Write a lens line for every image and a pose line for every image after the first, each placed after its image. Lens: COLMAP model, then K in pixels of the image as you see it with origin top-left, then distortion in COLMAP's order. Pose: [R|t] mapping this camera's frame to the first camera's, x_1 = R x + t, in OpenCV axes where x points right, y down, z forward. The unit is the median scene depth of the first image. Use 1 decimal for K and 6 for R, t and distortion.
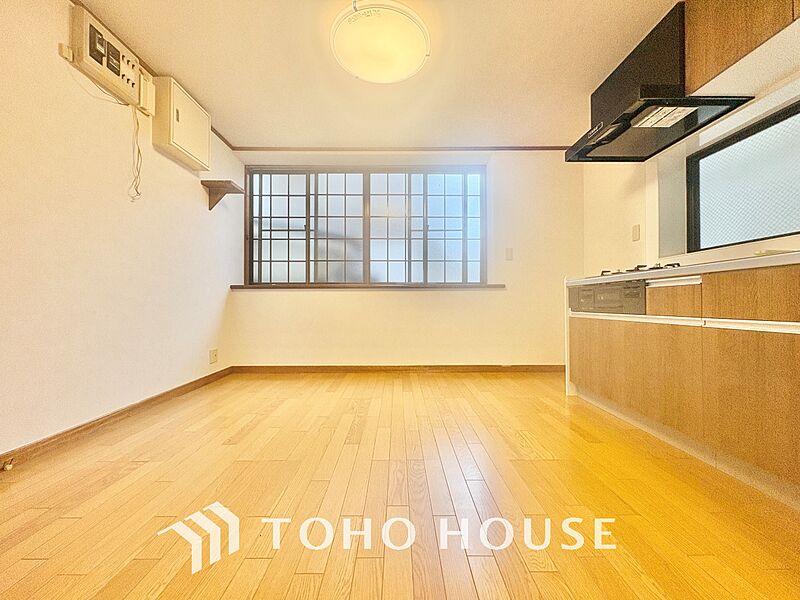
lens RADIAL K [[318.3, 0, 400.0], [0, 318.3, 300.0], [0, 0, 1]] dist [-0.000972, 0.000362]
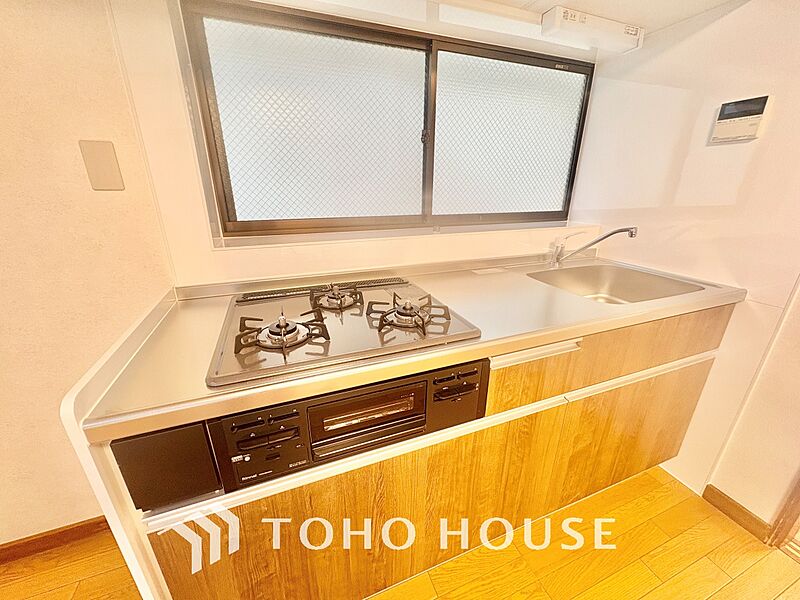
lens RADIAL K [[318.3, 0, 400.0], [0, 318.3, 300.0], [0, 0, 1]] dist [-0.000972, 0.000362]
pose [[-0.357120, -0.319995, 0.877536, 0.244686], [-0.010876, 0.940847, 0.338656, -0.166268], [-0.933995, 0.111397, -0.339475, 0.713158]]
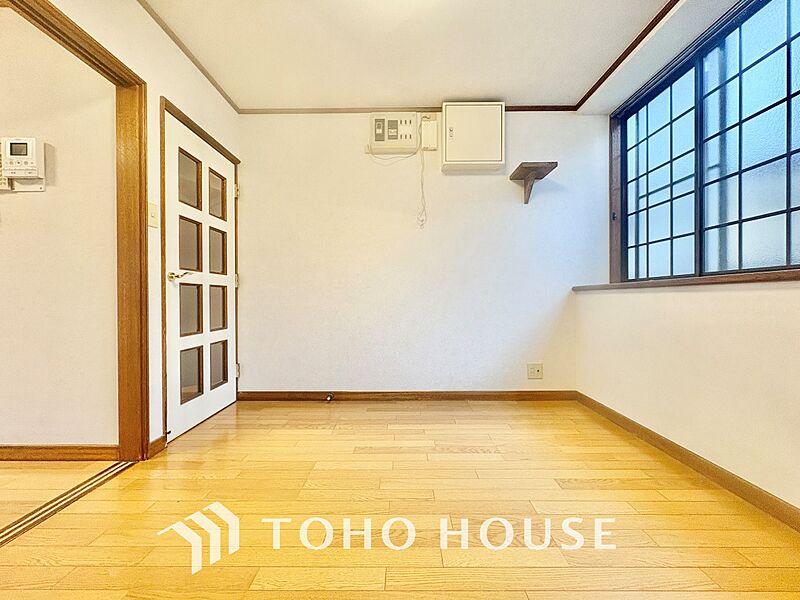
lens RADIAL K [[318.3, 0, 400.0], [0, 318.3, 300.0], [0, 0, 1]] dist [-0.000972, 0.000362]
pose [[-0.015575, 0.005743, -0.999862, 0.274371], [0.012969, 0.999901, 0.005541, -0.025177], [0.999795, -0.012881, -0.015648, 0.631736]]
